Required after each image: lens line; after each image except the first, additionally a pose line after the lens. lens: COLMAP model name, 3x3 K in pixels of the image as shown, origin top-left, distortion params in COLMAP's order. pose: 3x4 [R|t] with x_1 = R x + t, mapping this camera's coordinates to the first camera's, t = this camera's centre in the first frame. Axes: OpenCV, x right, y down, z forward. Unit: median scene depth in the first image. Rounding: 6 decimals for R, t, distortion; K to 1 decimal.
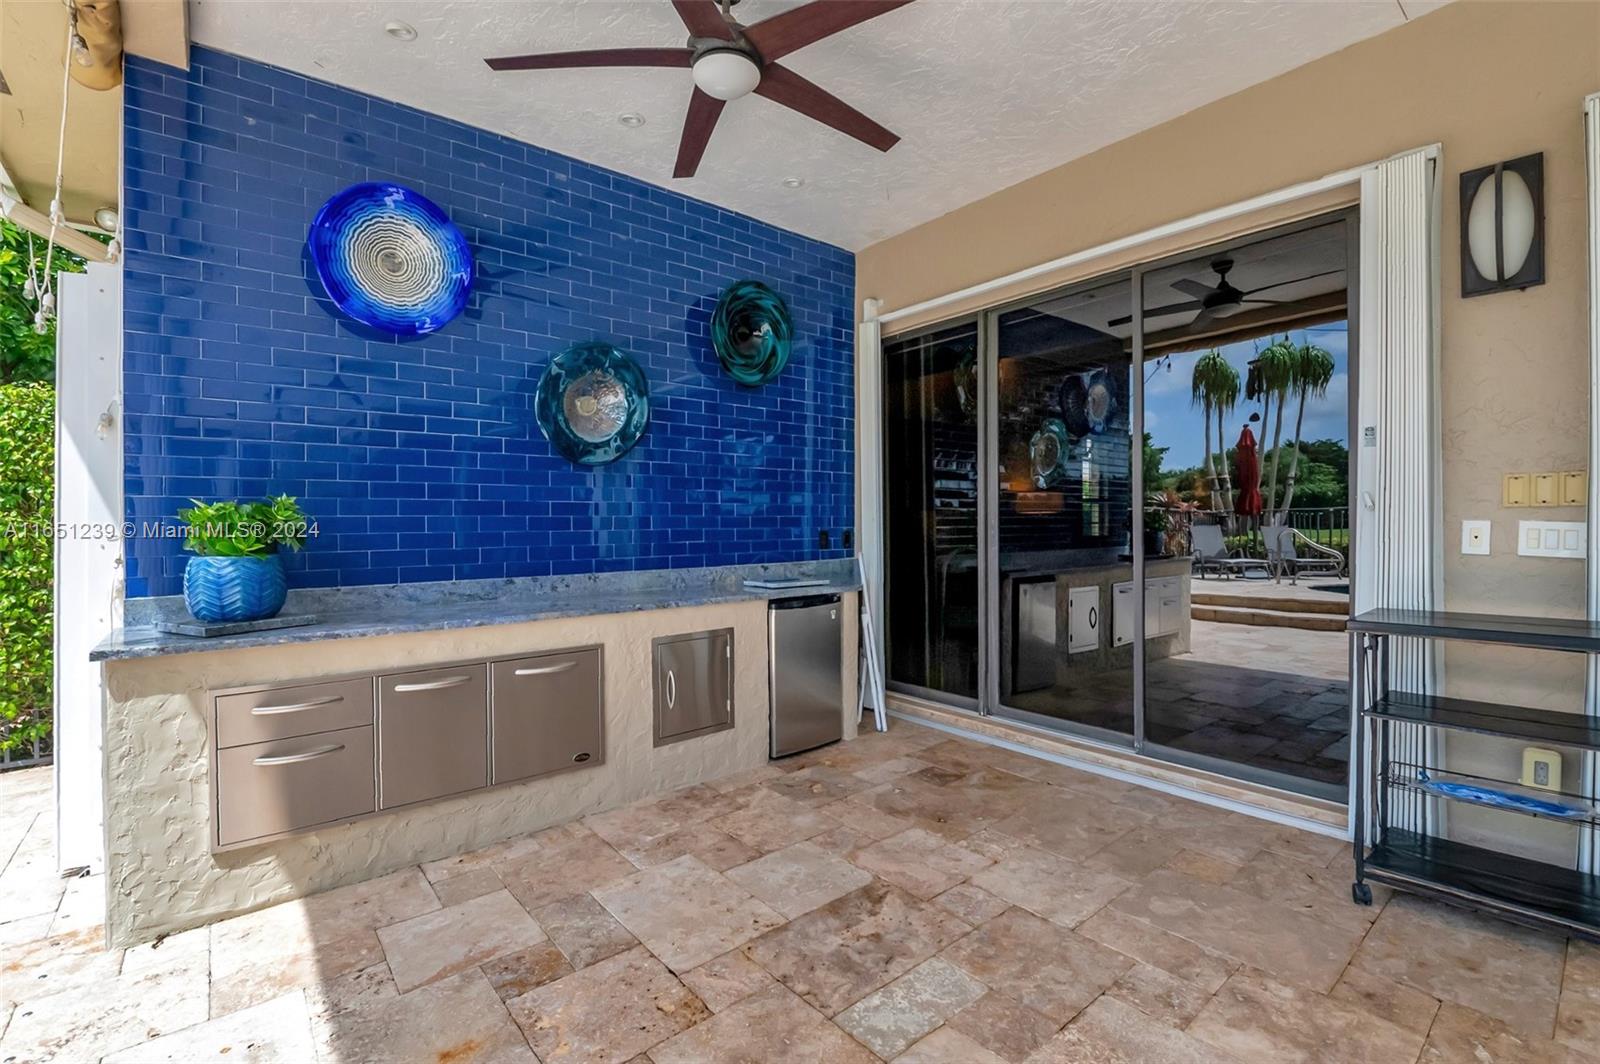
lens RADIAL K [[708.9, 0, 799.2], [0, 708.9, 535.1], [0, 0, 1]] dist [0.022012, -0.020685]
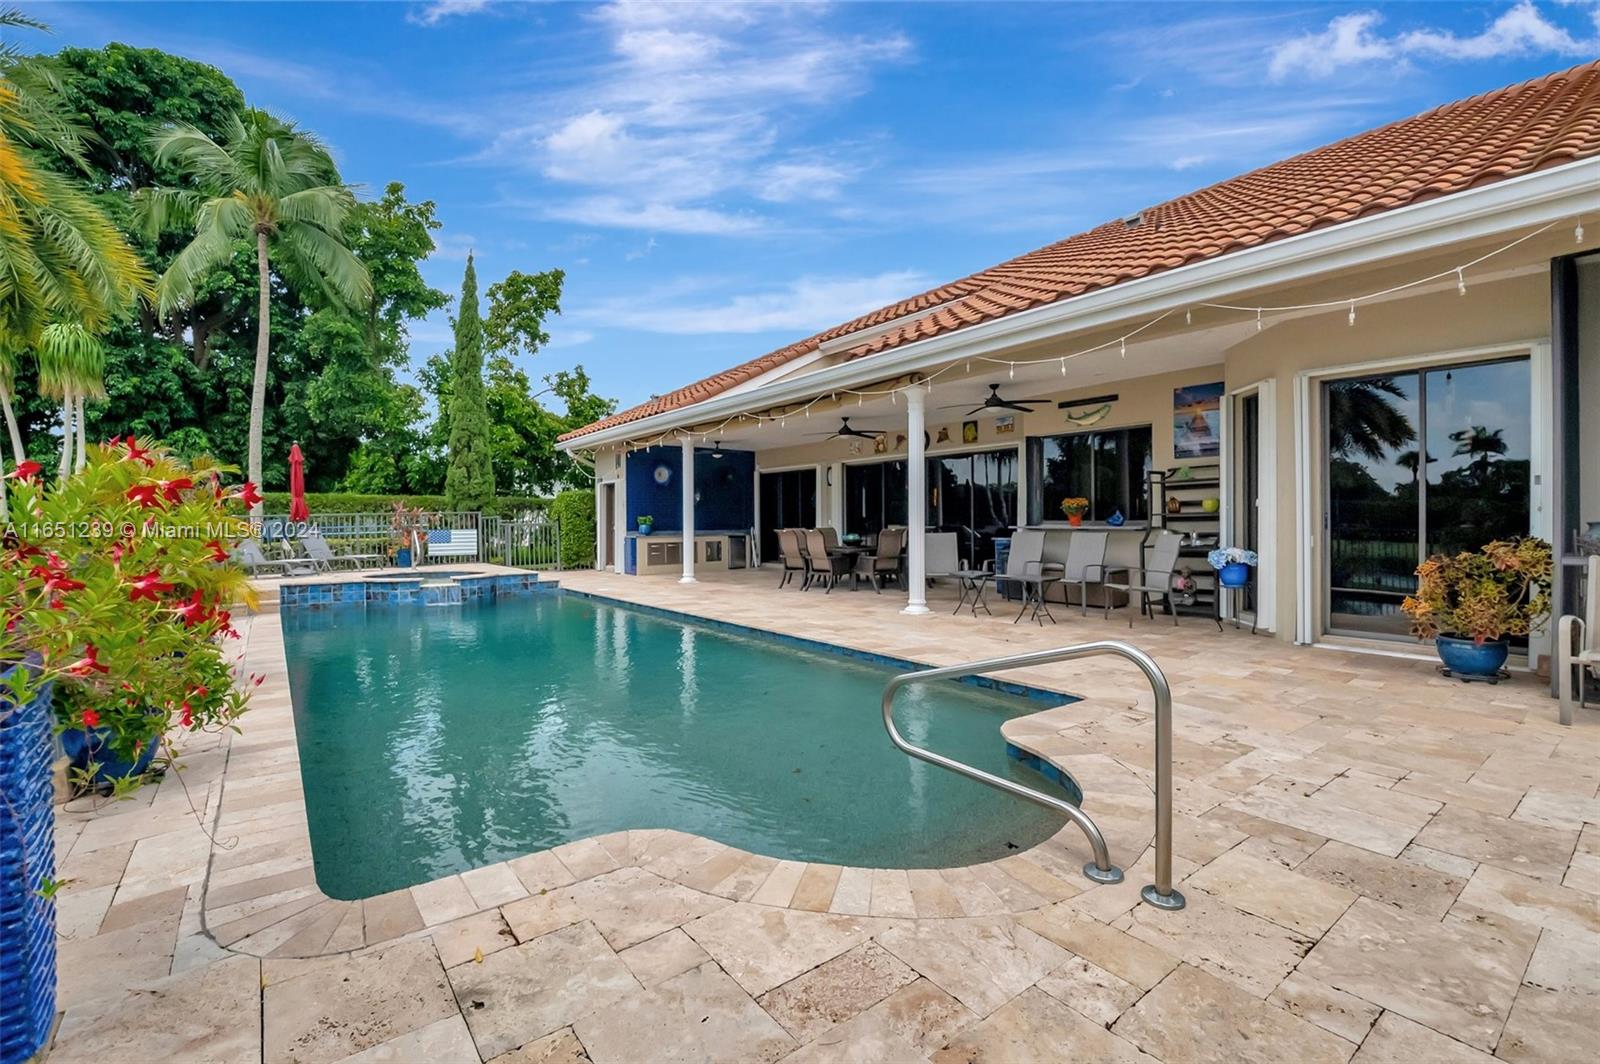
lens RADIAL K [[703.7, 0, 804.2], [0, 703.7, 506.9], [0, 0, 1]] dist [0.001309, -0.018892]
pose [[0.998703, 0.001430, -0.050892, 0.611907], [-0.002660, 0.999706, -0.024110, 0.002287], [0.050842, 0.024214, 0.998413, -3.213363]]
